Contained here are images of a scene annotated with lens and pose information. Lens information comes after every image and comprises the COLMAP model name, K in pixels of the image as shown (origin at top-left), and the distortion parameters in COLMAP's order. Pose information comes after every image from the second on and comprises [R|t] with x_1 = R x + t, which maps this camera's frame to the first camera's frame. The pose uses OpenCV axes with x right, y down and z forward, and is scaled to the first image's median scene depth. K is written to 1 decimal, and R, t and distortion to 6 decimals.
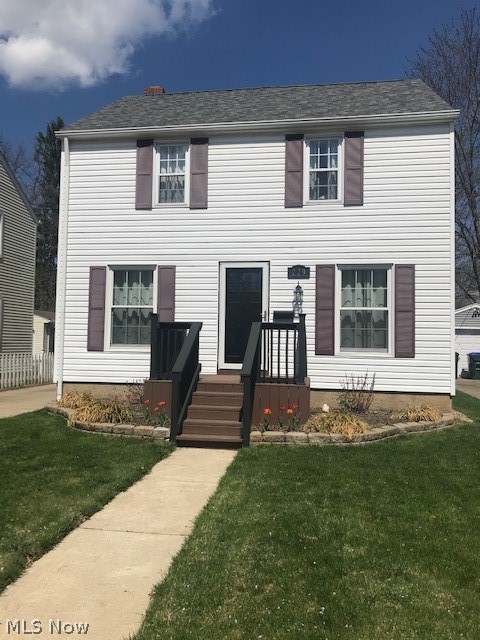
lens RADIAL K [[544.2, 0, 240.0], [0, 544.2, 320.0], [0, 0, 1]] dist [0.039544, -0.018562]
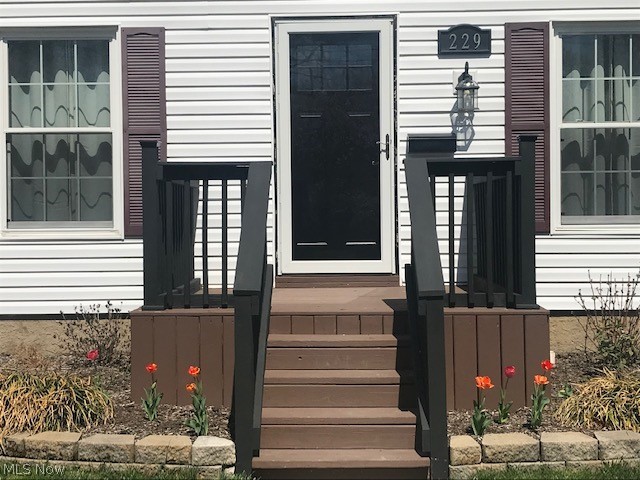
lens RADIAL K [[994.5, 0, 320.0], [0, 994.5, 240.0], [0, 0, 1]] dist [0.223559, -1.018346]
pose [[0.988866, -0.030369, 0.145674, -0.122734], [0.019994, 0.997193, 0.072161, 0.008068], [-0.147456, -0.068445, 0.986697, 0.229005]]
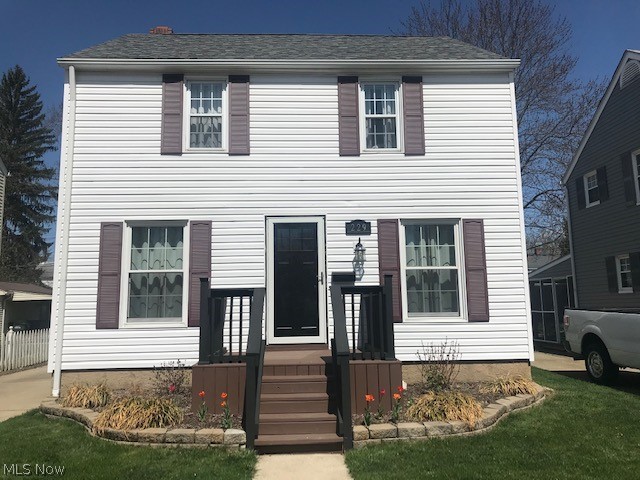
lens RADIAL K [[544.2, 0, 321.5], [0, 544.2, 228.3], [0, 0, 1]] dist [0.039544, -0.018562]
pose [[0.977391, -0.003095, 0.211417, -0.135942], [0.024556, 0.994788, -0.098964, -0.001249], [-0.210009, 0.101918, 0.972373, 0.155608]]
